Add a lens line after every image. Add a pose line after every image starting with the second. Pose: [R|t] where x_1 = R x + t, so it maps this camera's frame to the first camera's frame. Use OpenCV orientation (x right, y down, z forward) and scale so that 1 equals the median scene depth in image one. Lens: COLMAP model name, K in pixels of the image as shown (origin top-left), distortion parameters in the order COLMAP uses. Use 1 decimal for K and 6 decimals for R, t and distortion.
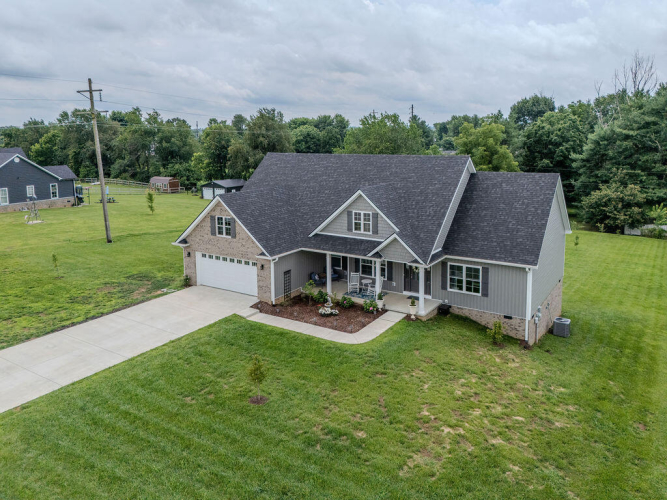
lens RADIAL K [[509.4, 0, 343.8], [0, 509.4, 203.9], [0, 0, 1]] dist [0.036916, -0.006380]
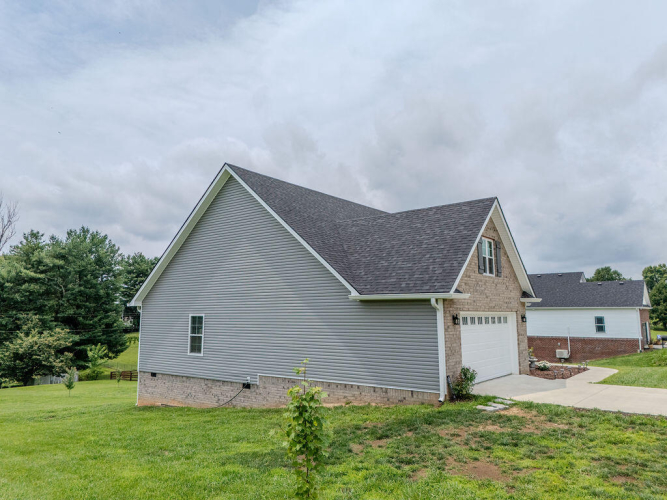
lens RADIAL K [[497.9, 0, 333.0], [0, 497.9, 249.1], [0, 0, 1]] dist [0.065351, -0.063038]
pose [[0.090633, 0.143452, 0.985498, -0.806131], [0.147566, 0.976713, -0.155744, 0.097297], [-0.984891, 0.159542, 0.067354, 1.136467]]
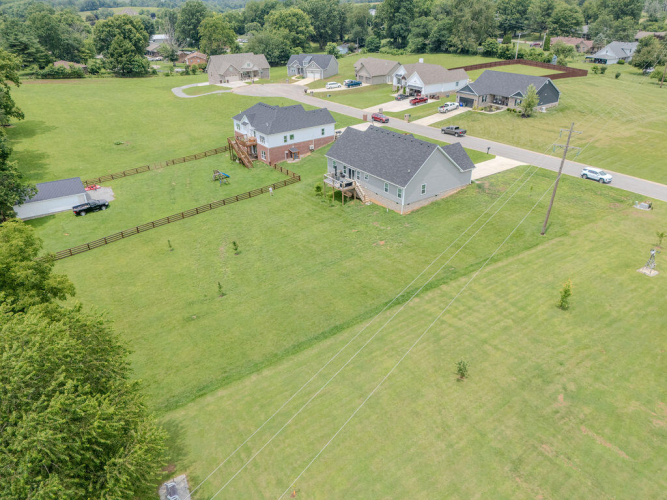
lens RADIAL K [[492.0, 0, 333.5], [0, 492.0, 250.7], [0, 0, 1]] dist [0.066349, -0.065844]
pose [[-0.925763, -0.153815, 0.345404, -0.636936], [0.079473, 0.813948, 0.575475, -1.151374], [-0.369658, 0.560204, -0.741299, 3.589344]]
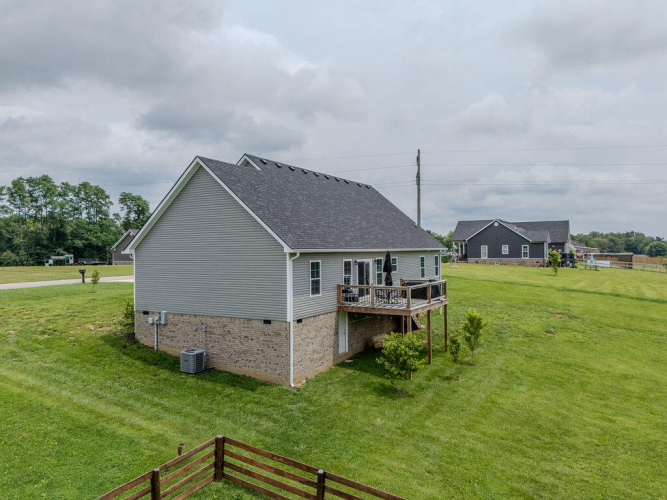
lens RADIAL K [[492.0, 0, 333.5], [0, 492.0, 250.7], [0, 0, 1]] dist [0.066349, -0.065844]
pose [[0.056707, 0.013959, -0.998293, 1.160915], [-0.133613, 0.991014, 0.006268, 0.051691], [0.989410, 0.133029, 0.058062, 1.147093]]
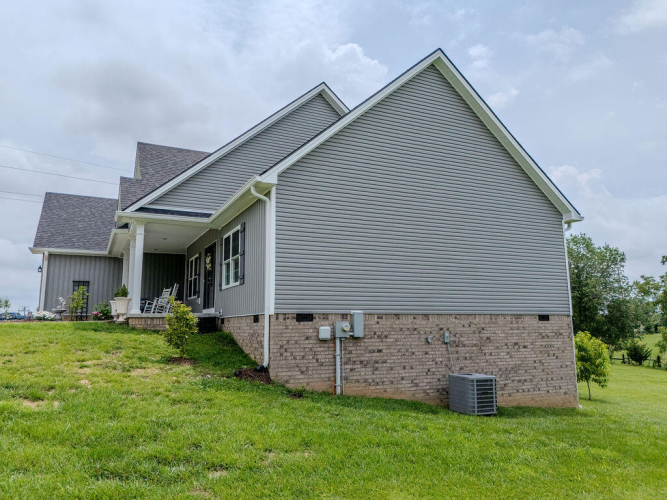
lens RADIAL K [[497.9, 0, 333.1], [0, 497.9, 241.0], [0, 0, 1]] dist [0.017083, 0.003416]
pose [[0.852936, -0.085390, -0.514984, 0.548618], [-0.075940, 0.955739, -0.284247, 0.248334], [0.516462, 0.281553, 0.808700, 0.597384]]
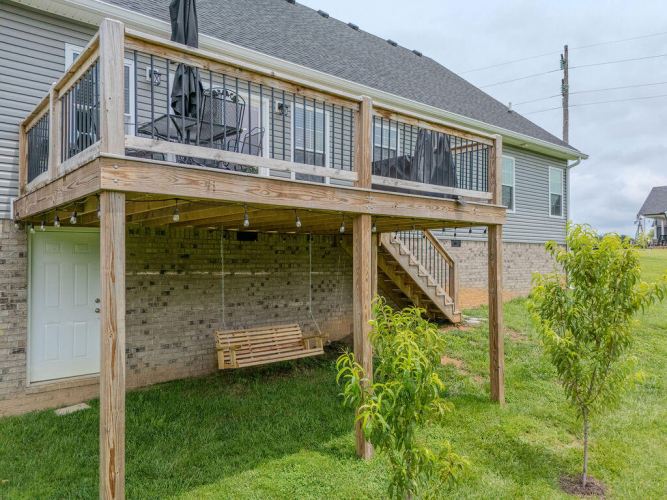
lens RADIAL K [[497.9, 0, 333.0], [0, 497.9, 249.1], [0, 0, 1]] dist [0.065351, -0.063038]
pose [[-0.278187, -0.011476, -0.960458, 0.544117], [-0.129044, 0.991310, 0.025532, 0.140562], [0.951819, 0.131044, -0.277251, 1.403745]]
